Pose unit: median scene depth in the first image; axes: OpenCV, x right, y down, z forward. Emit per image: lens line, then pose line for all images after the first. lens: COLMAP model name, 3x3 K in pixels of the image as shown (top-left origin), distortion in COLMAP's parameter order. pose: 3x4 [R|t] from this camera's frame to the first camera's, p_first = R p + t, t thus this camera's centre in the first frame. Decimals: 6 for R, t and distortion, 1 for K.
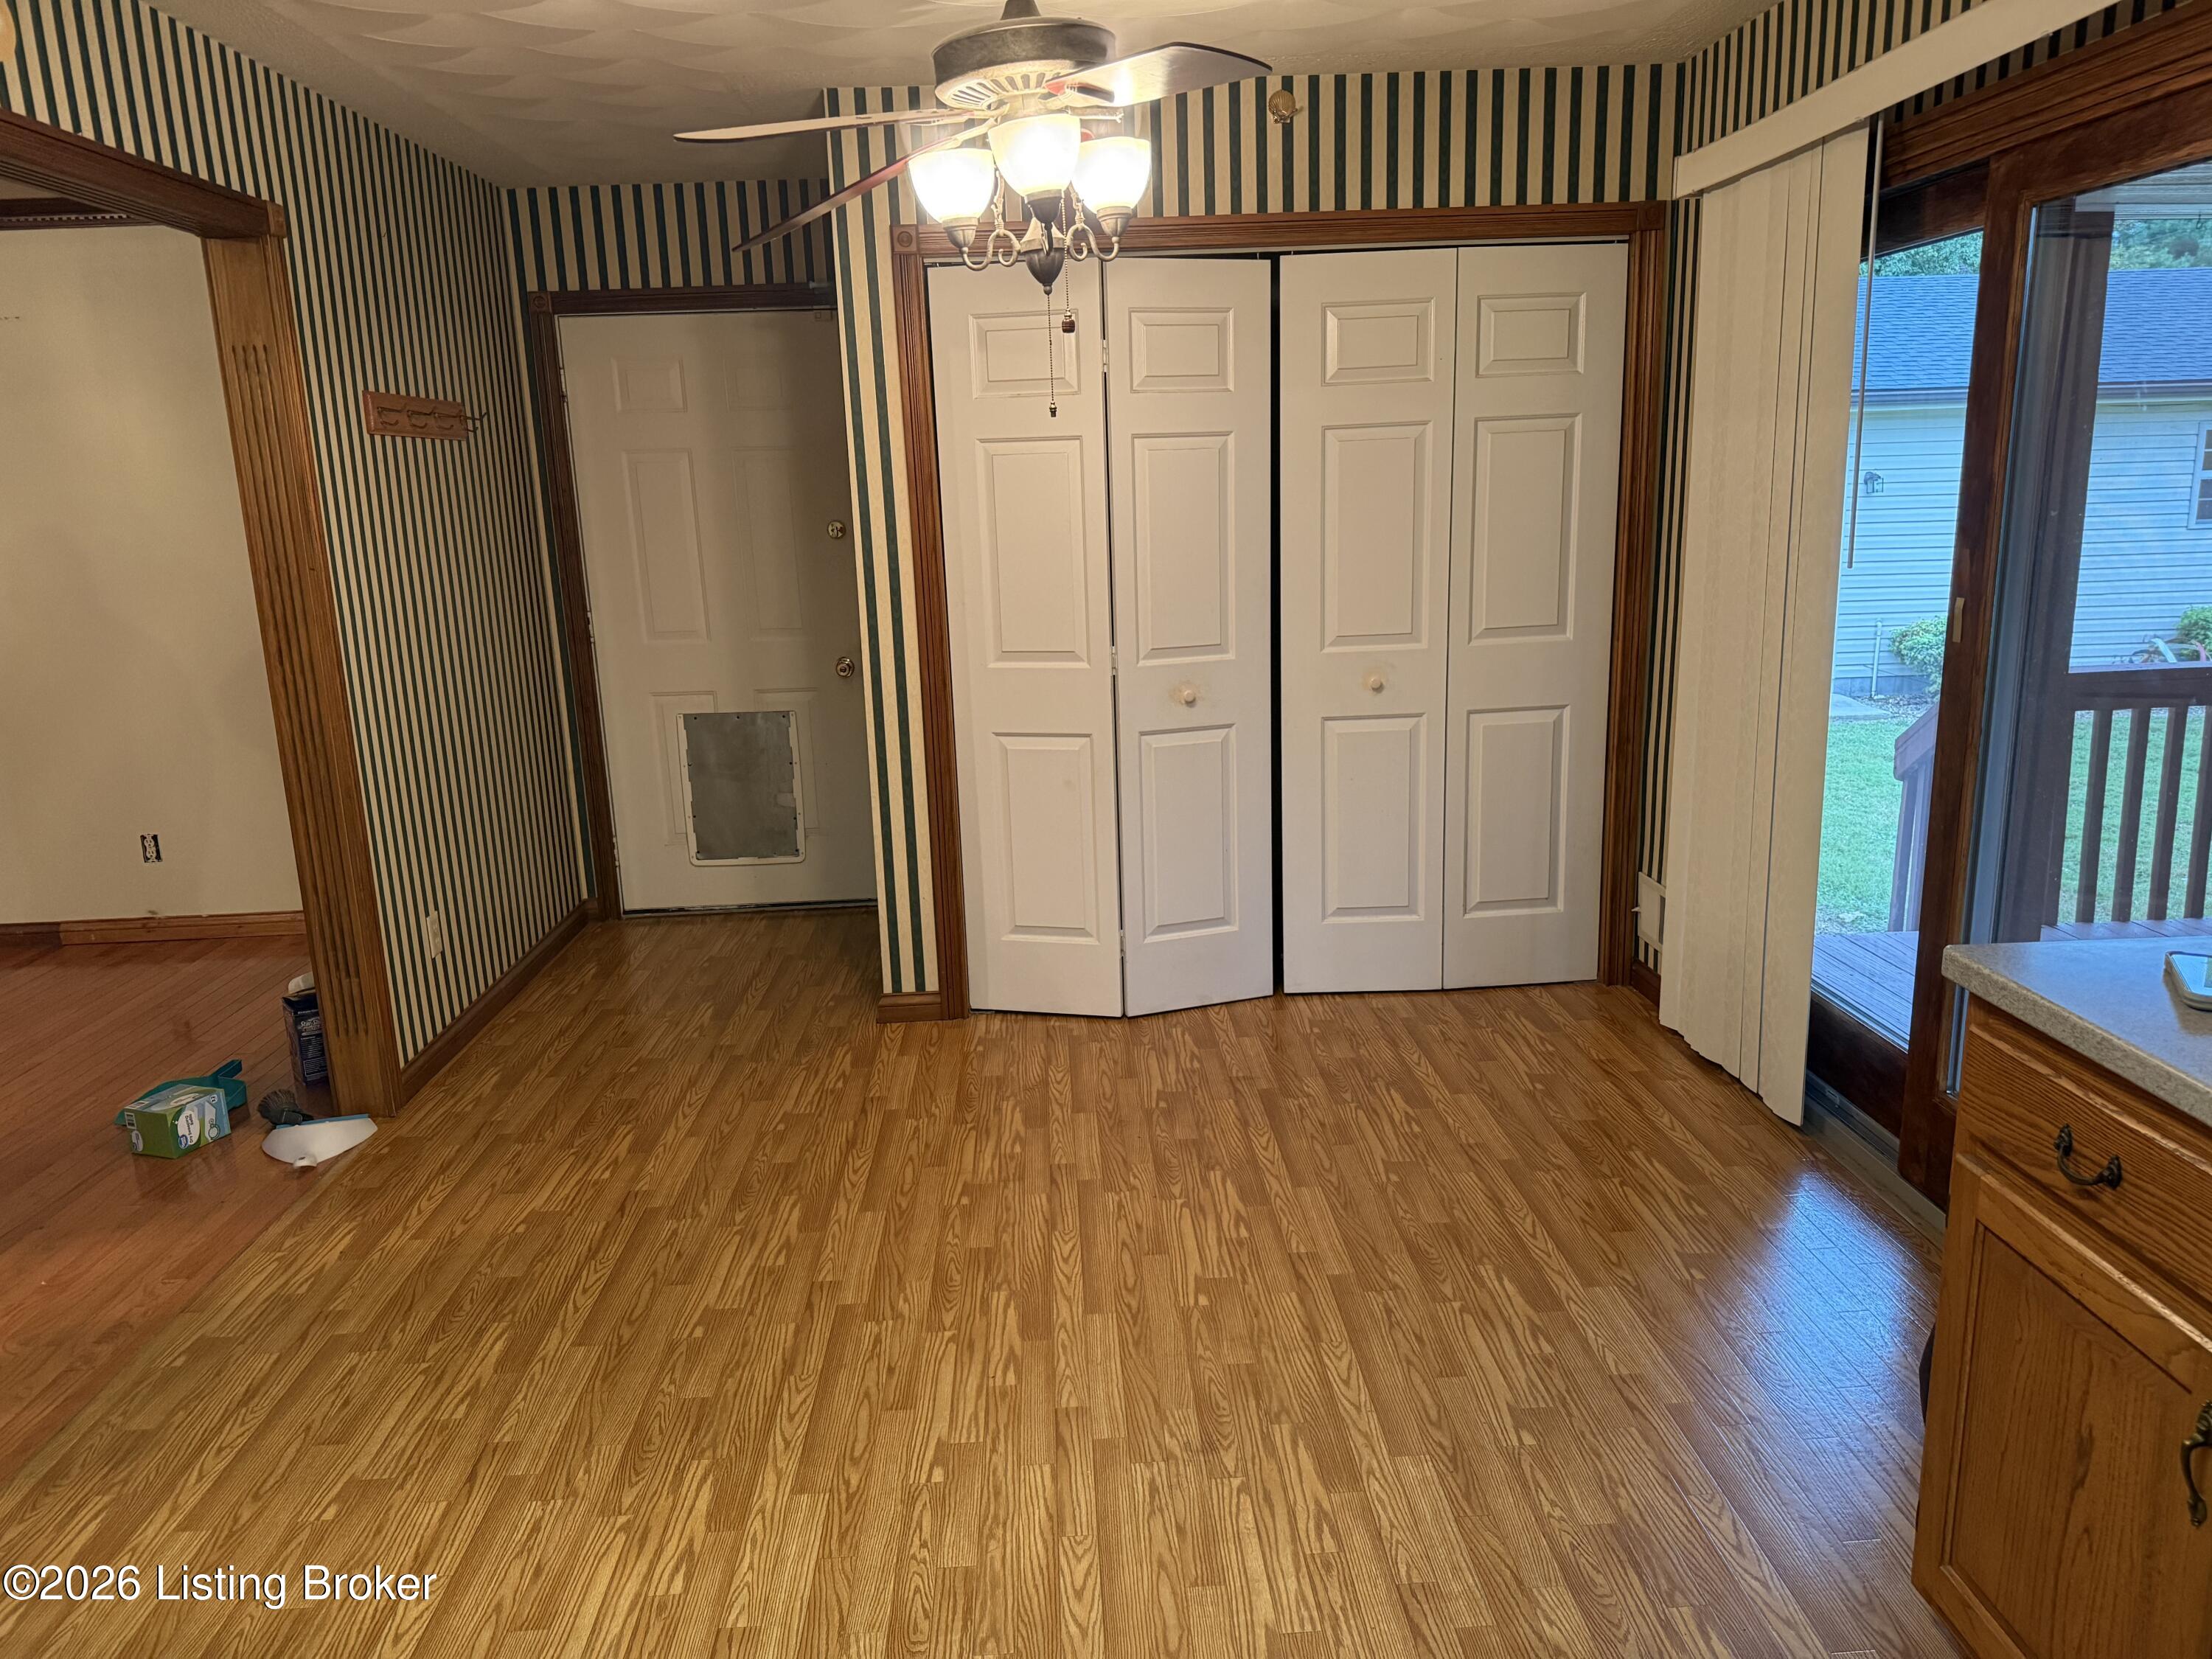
lens RADIAL K [[1578.1, 0, 1108.9], [0, 1578.1, 831.6], [0, 0, 1]] dist [0.007245, -0.012895]
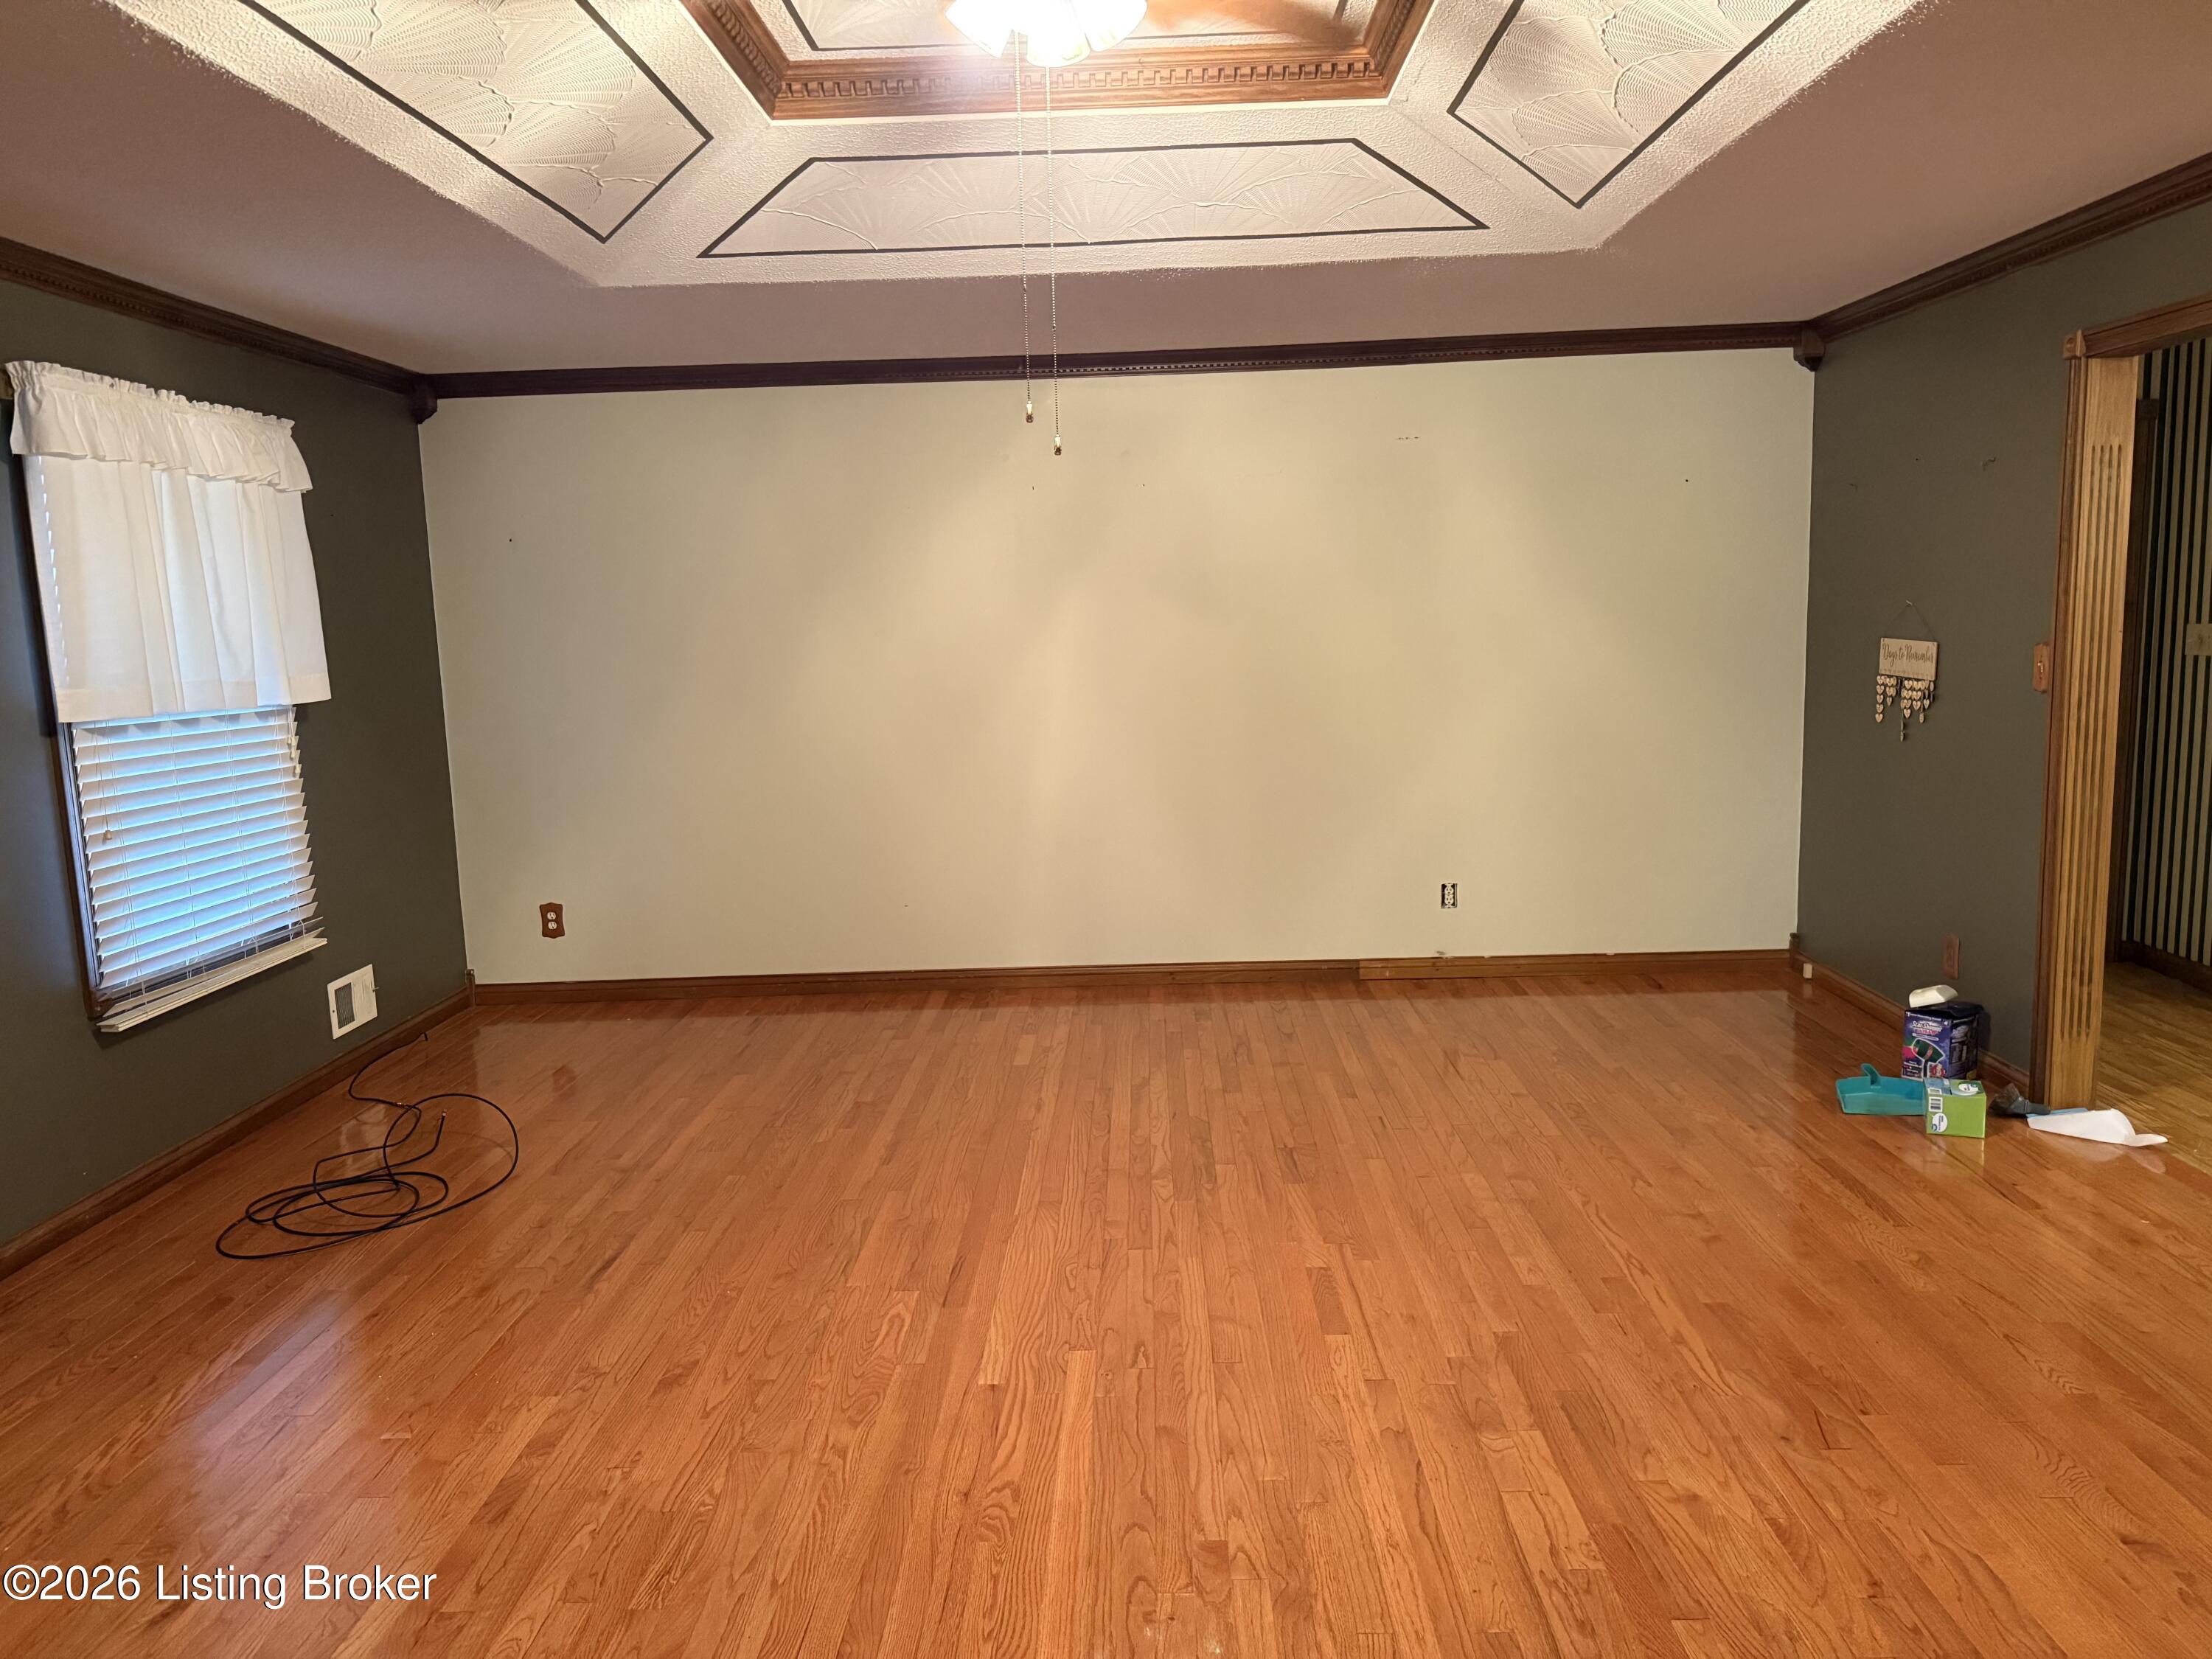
lens RADIAL K [[1578.1, 0, 1104.7], [0, 1578.1, 823.6], [0, 0, 1]] dist [0.007245, -0.012895]
pose [[0.997557, 0.015032, -0.068214, -0.775273], [-0.020462, 0.996616, -0.079617, 0.054190], [0.066787, 0.080818, 0.994489, -0.143787]]
